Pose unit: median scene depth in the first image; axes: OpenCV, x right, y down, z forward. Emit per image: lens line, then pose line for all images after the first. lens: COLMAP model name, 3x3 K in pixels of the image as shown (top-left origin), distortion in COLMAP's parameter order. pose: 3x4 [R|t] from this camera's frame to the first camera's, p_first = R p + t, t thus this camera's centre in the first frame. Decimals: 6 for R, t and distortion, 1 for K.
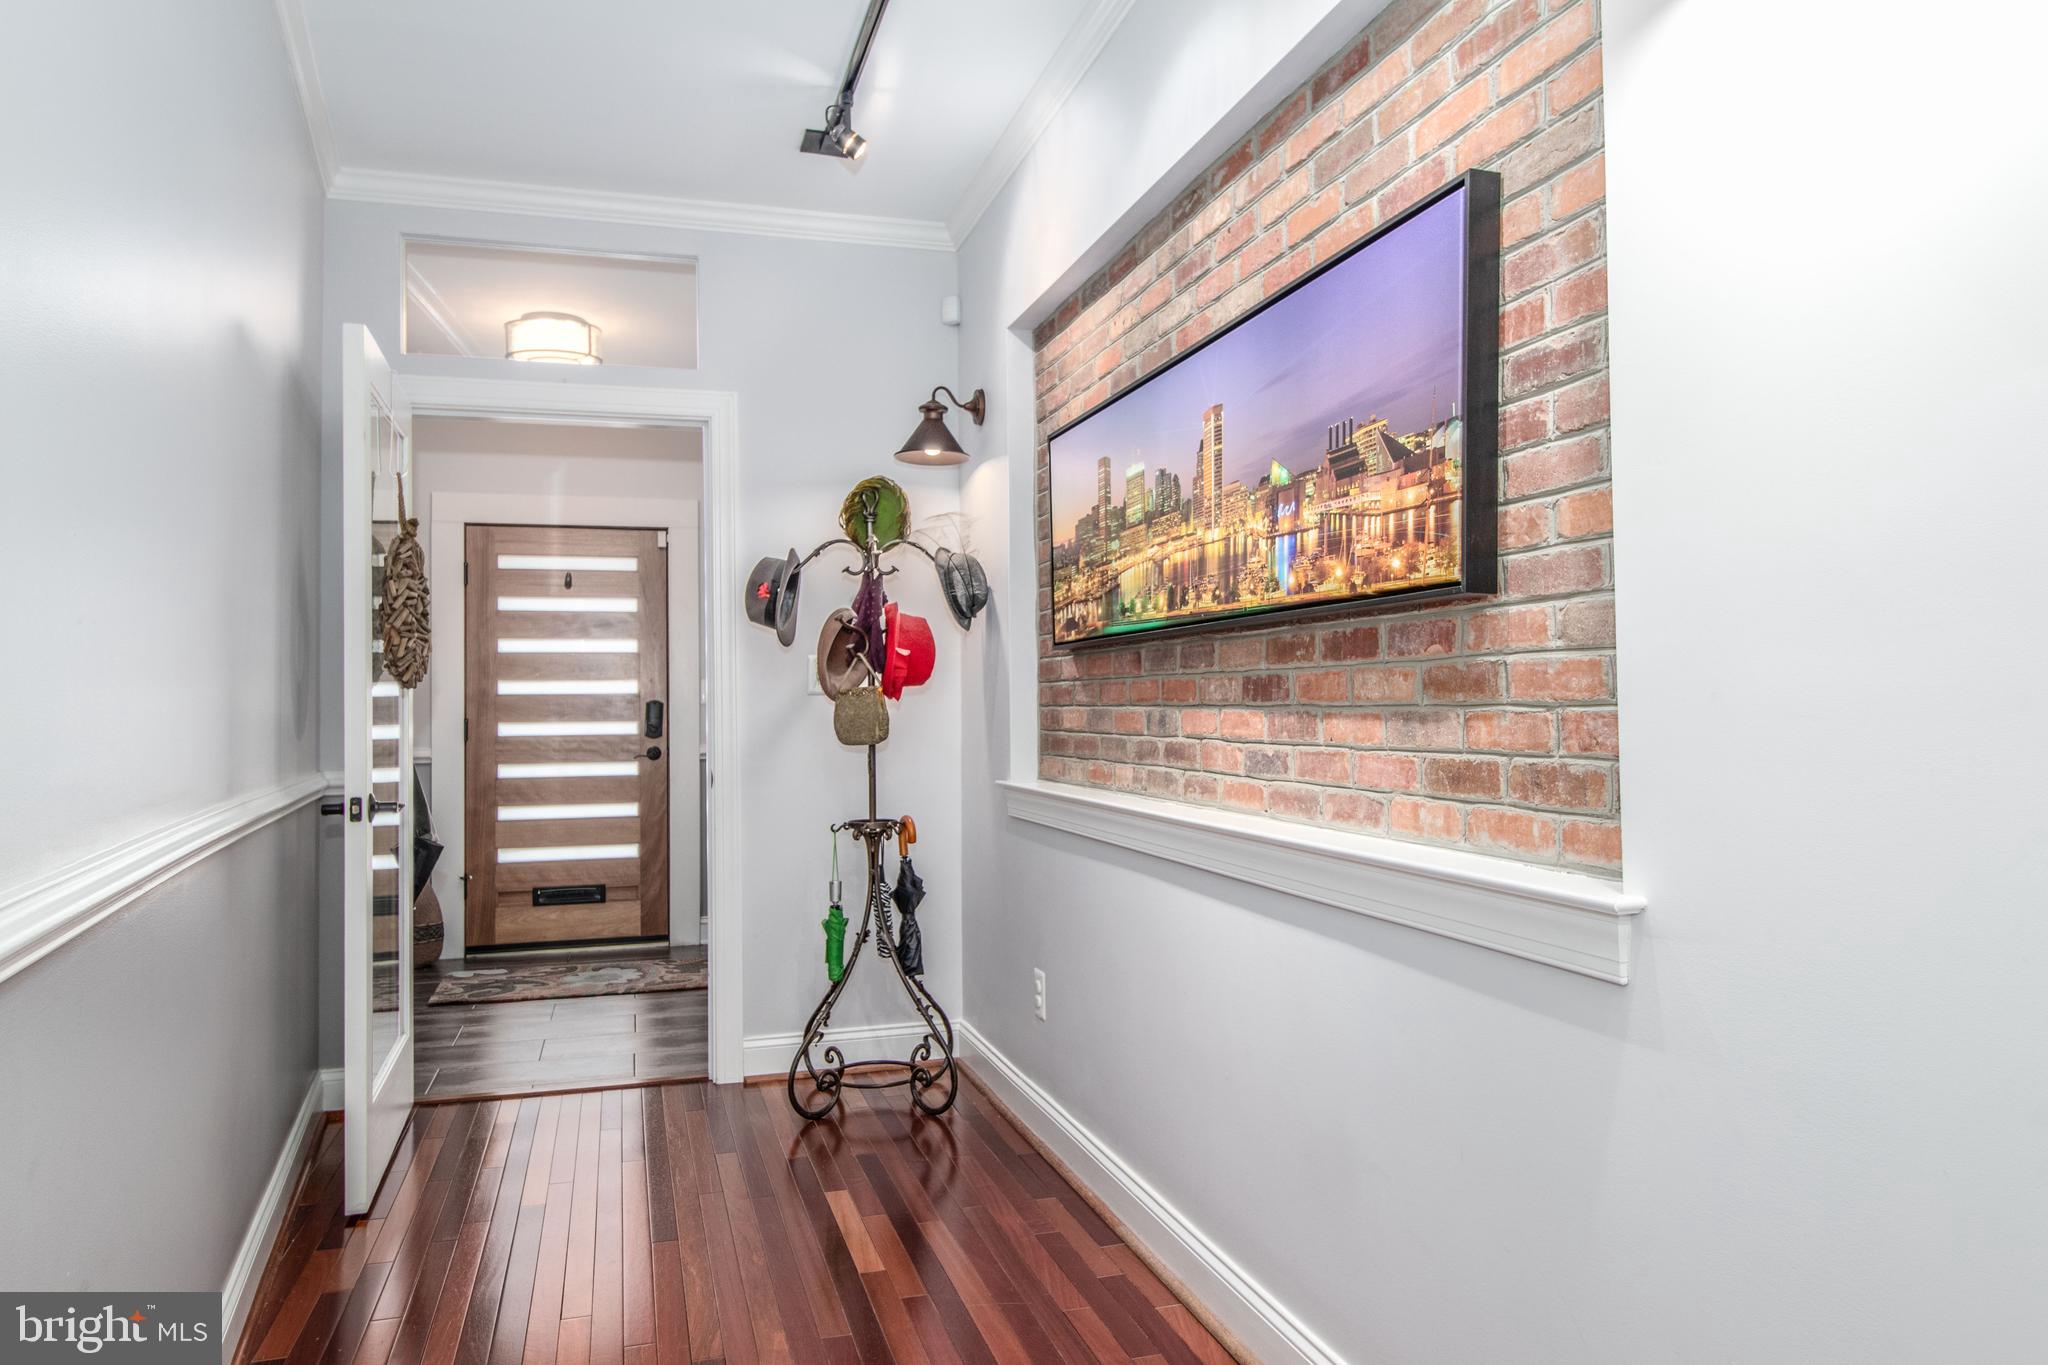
lens RADIAL K [[1376.1, 0, 1024.0], [0, 1376.1, 682.5], [0, 0, 1]] dist [0.002036, 0.000123]
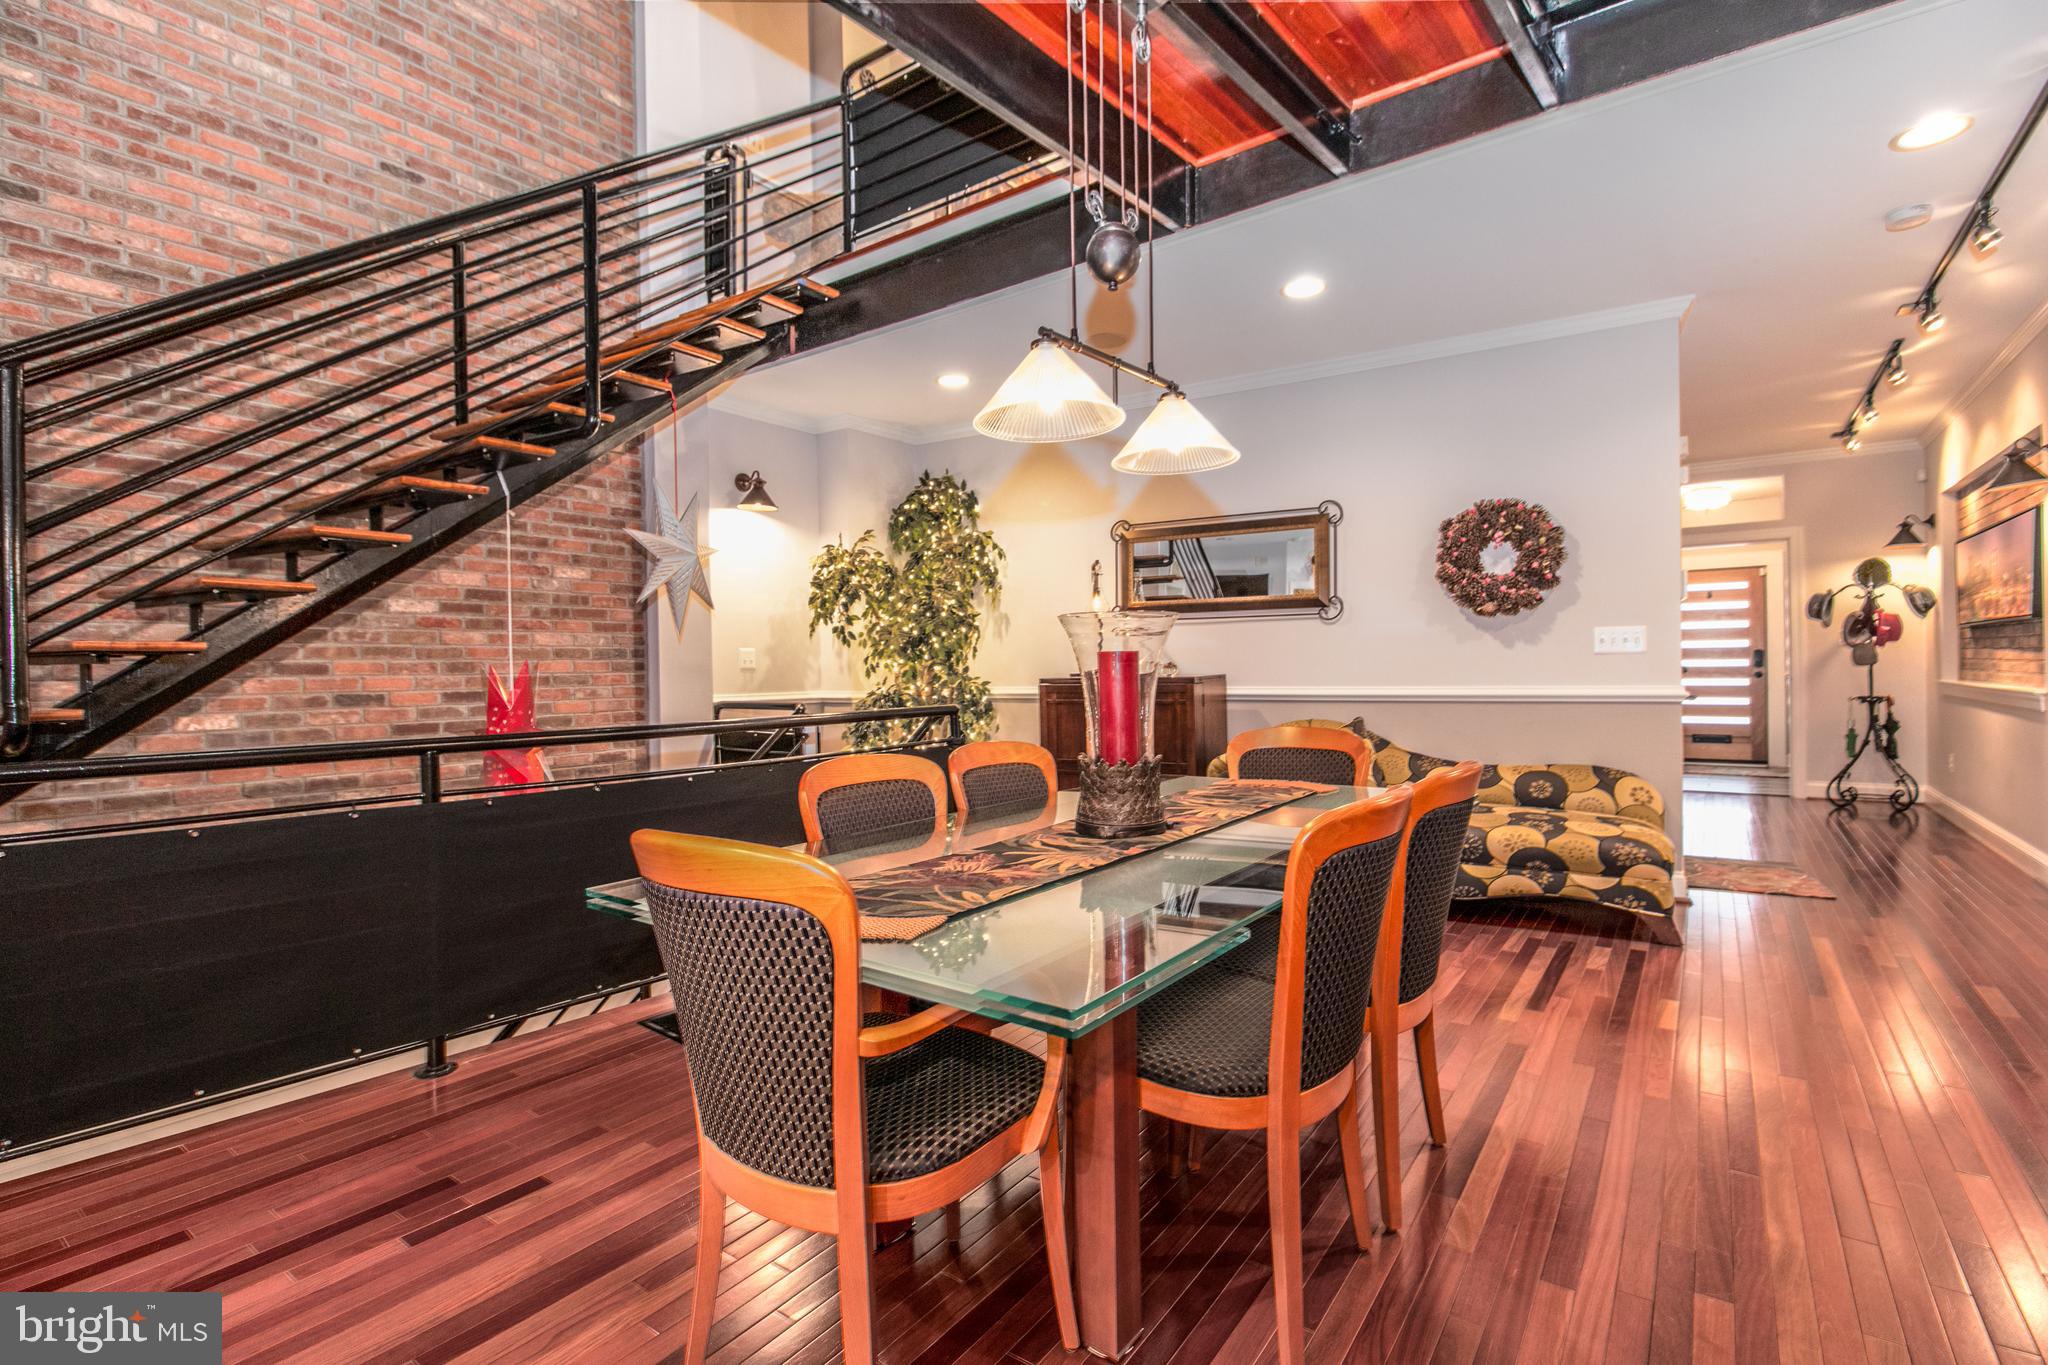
lens RADIAL K [[939.9, 0, 1032.0], [0, 939.9, 671.4], [0, 0, 1]] dist [0.025442, -0.016481]
pose [[0.615876, 0.004846, -0.787828, 0.307385], [0.022010, 0.999485, 0.023354, -0.017705], [0.787536, -0.031724, 0.615452, -1.249430]]
